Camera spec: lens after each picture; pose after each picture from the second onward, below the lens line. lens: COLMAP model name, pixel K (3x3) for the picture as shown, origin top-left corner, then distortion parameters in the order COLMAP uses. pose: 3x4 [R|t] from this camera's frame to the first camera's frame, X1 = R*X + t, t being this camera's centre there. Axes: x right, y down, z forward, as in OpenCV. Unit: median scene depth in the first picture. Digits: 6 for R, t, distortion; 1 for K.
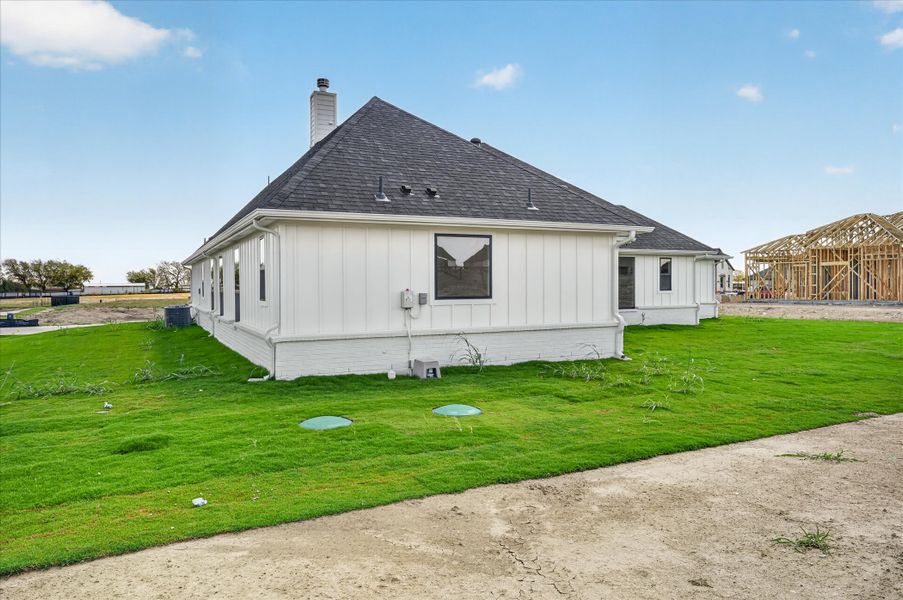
lens RADIAL K [[614.4, 0, 450.4], [0, 614.4, 281.8], [0, 0, 1]] dist [-0.001754, -0.000711]
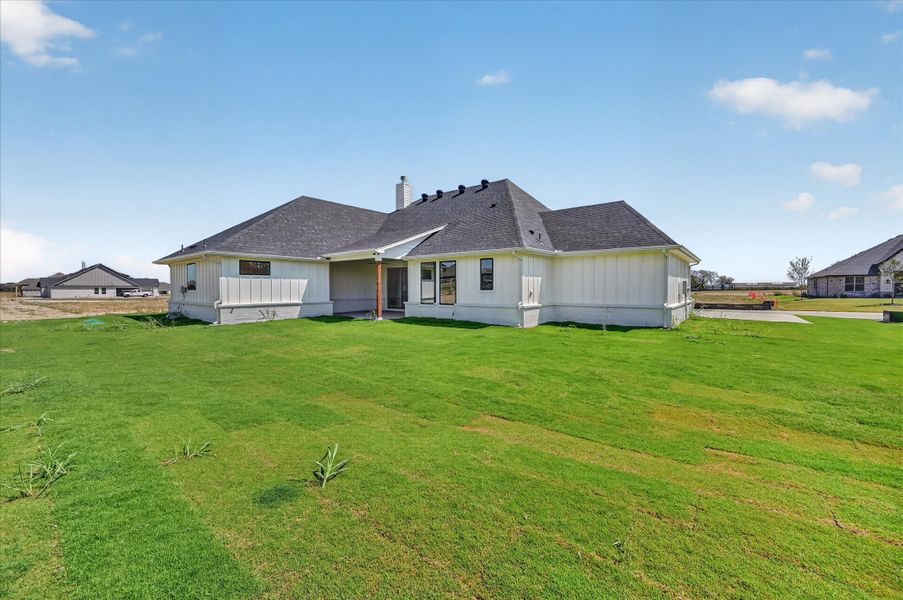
lens RADIAL K [[357.0, 0, 449.3], [0, 357.0, 291.8], [0, 0, 1]] dist [-0.003740, -0.000365]
pose [[0.419906, 0.009438, -0.907519, 0.904962], [0.007304, 0.999878, 0.013778, 0.010338], [0.907538, -0.012414, 0.419786, 0.714127]]
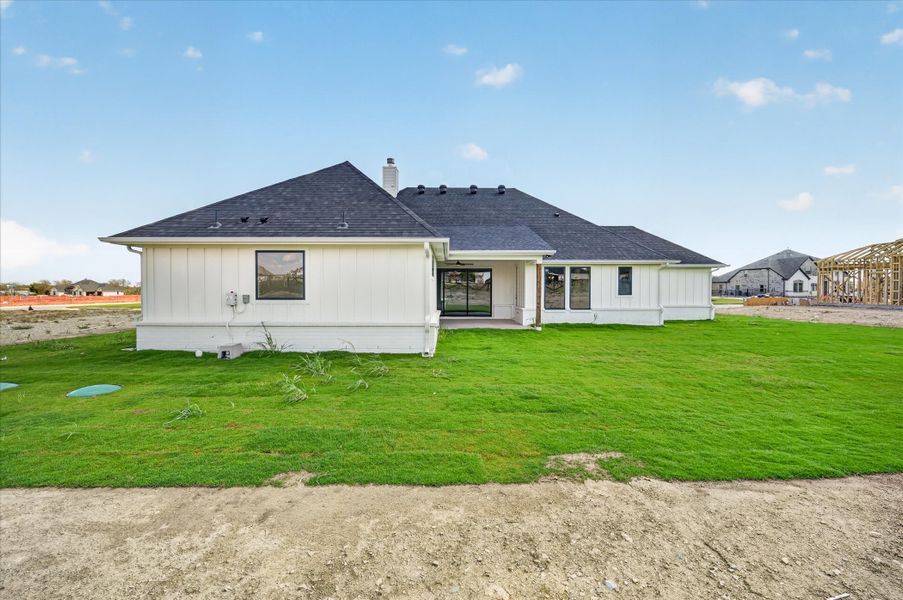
lens RADIAL K [[357.0, 0, 449.3], [0, 357.0, 291.8], [0, 0, 1]] dist [-0.003740, -0.000365]
pose [[0.892826, 0.011260, -0.450261, 0.371454], [-0.003880, 0.999843, 0.017310, -0.002019], [0.450385, -0.013708, 0.892729, 0.258286]]
